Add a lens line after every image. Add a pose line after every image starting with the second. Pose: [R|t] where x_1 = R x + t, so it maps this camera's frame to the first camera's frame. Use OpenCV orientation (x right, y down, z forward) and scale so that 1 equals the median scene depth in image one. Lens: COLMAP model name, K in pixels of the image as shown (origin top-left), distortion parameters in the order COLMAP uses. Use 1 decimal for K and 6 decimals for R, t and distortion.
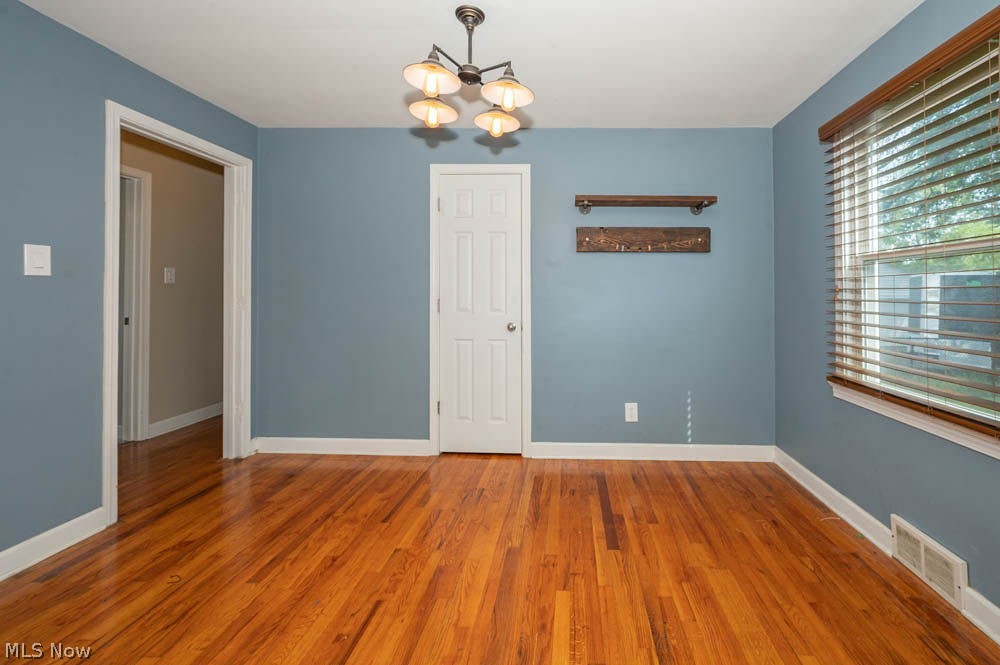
lens RADIAL K [[435.7, 0, 556.3], [0, 435.7, 293.9], [0, 0, 1]] dist [-0.000001, -0.000064]
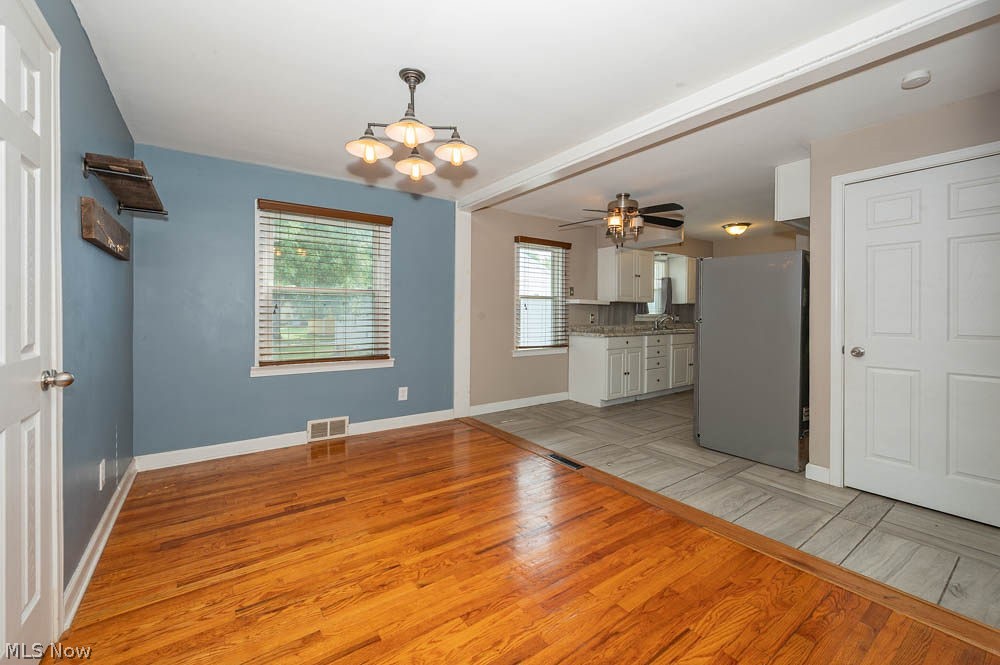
lens RADIAL K [[409.3, 0, 484.5], [0, 409.3, 314.4], [0, 0, 1]] dist [-0.002709, -0.000272]
pose [[-0.593396, -0.007290, 0.804878, -0.798617], [-0.008955, 0.999957, 0.002455, 0.005367], [-0.804861, -0.005751, -0.593435, 0.986127]]
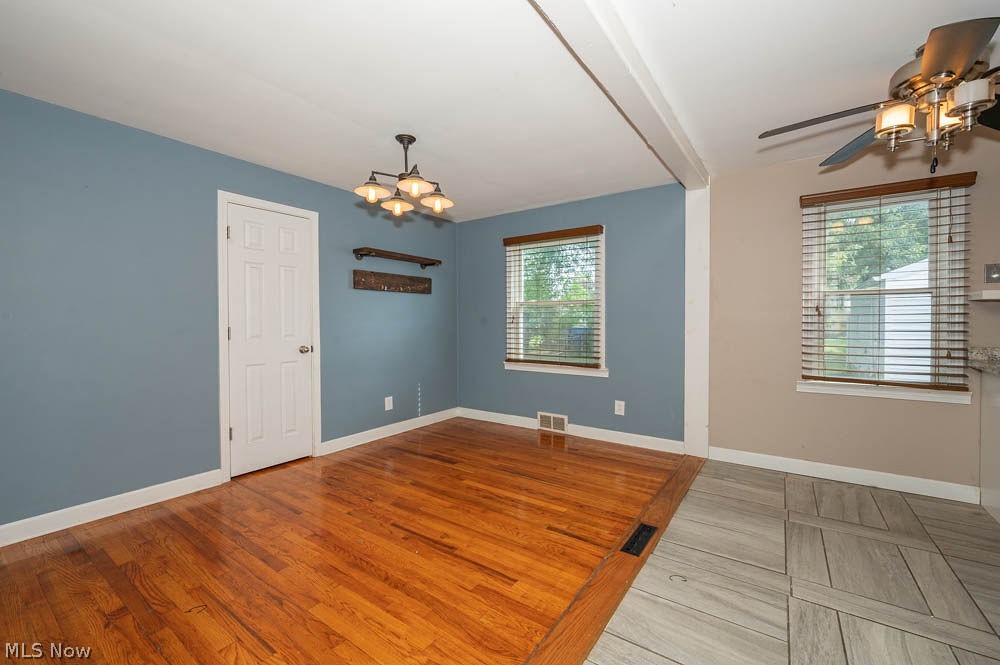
lens RADIAL K [[406.9, 0, 513.7], [0, 406.9, 326.4], [0, 0, 1]] dist [0.000433, -0.000030]
pose [[0.538790, -0.015533, 0.842297, -0.793765], [0.001463, 0.999846, 0.017503, -0.003476], [-0.842439, -0.008198, 0.538729, -0.064985]]
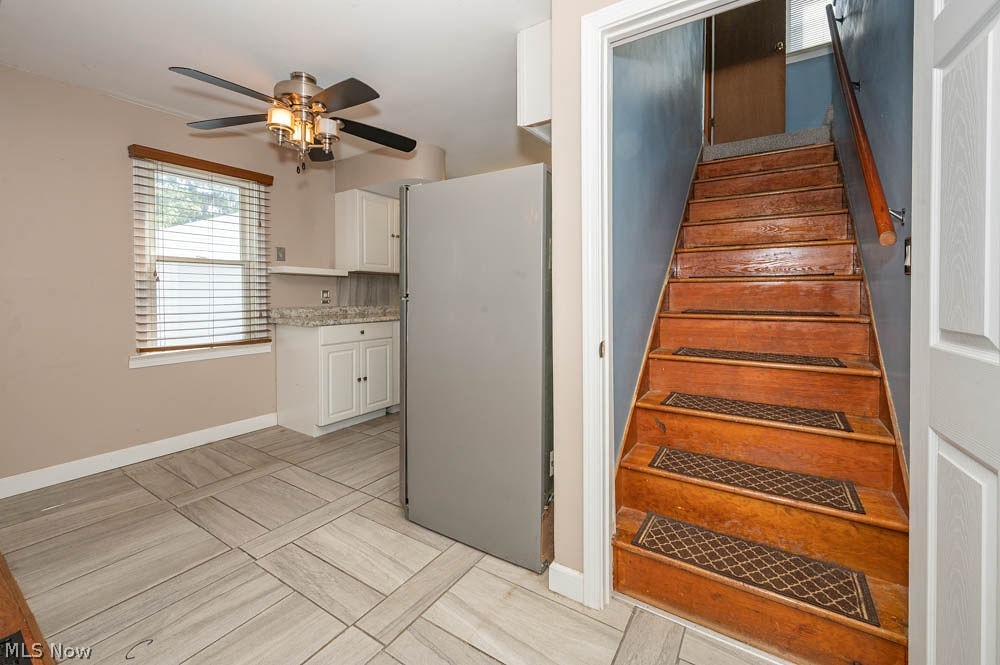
lens RADIAL K [[417.4, 0, 485.3], [0, 417.4, 296.6], [0, 0, 1]] dist [0.000537, 0.000242]
pose [[-0.836721, -0.006124, 0.547595, -0.686479], [-0.003027, 0.999974, 0.006557, 0.015016], [-0.547621, 0.003829, -0.836718, 0.235416]]
